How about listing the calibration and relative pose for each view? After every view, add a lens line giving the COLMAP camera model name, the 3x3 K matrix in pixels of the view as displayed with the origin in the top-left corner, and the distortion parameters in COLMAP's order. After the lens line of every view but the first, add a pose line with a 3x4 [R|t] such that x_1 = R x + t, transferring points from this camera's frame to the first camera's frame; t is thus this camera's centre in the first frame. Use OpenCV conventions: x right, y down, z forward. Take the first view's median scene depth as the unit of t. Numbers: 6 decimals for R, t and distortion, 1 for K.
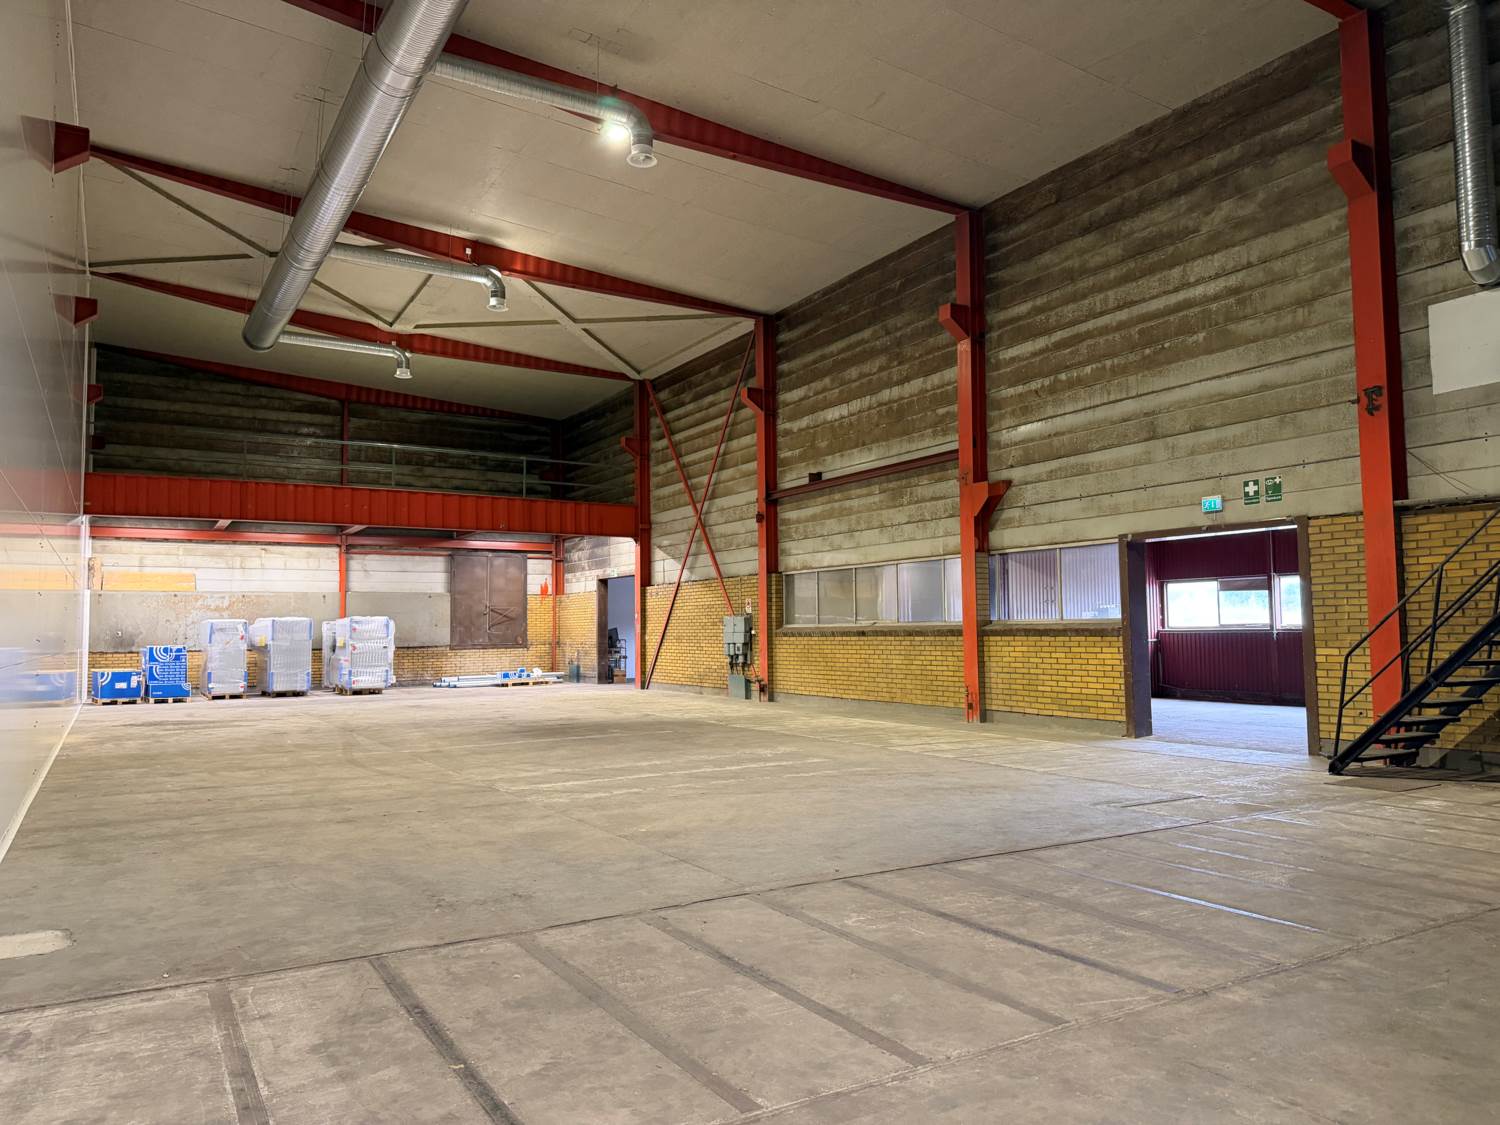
lens RADIAL K [[1053.2, 0, 749.3], [0, 1053.2, 569.2], [0, 0, 1]] dist [0.073260, -0.094563]
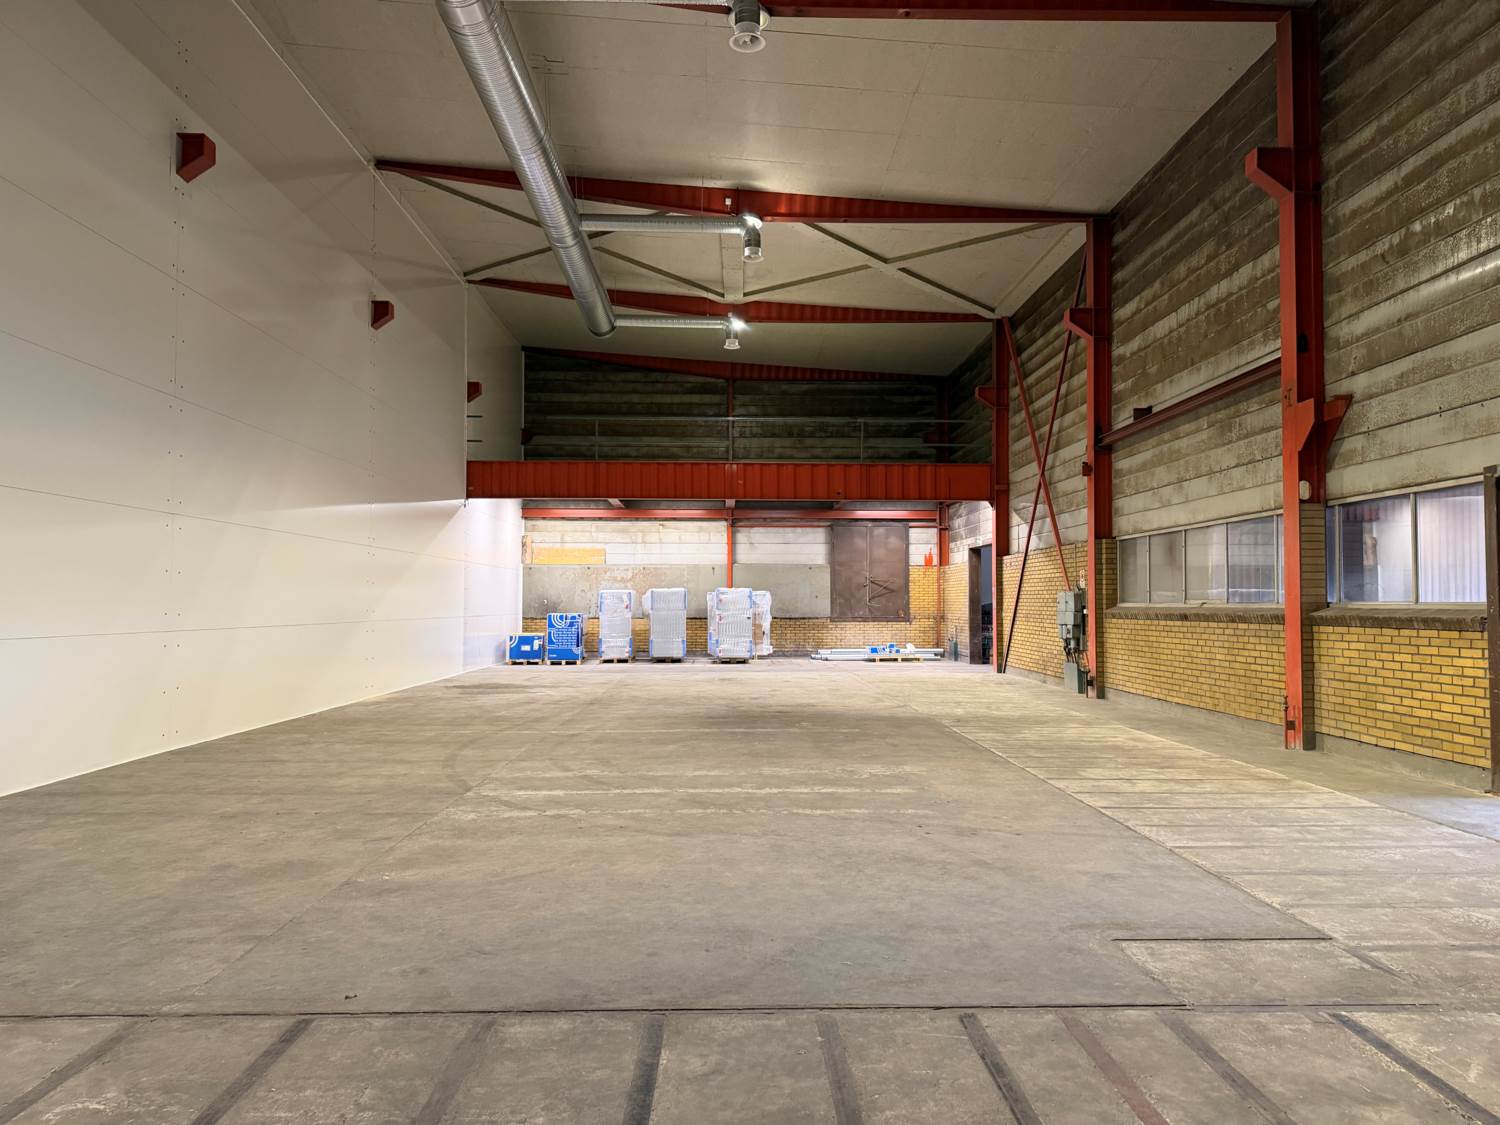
lens RADIAL K [[1053.2, 0, 700.1], [0, 1053.2, 577.5], [0, 0, 1]] dist [0.073260, -0.094563]
pose [[0.869091, 0.000174, -0.494653, 0.156419], [0.017781, 0.999343, 0.031593, 0.002331], [0.494333, -0.036253, 0.868516, 0.142346]]
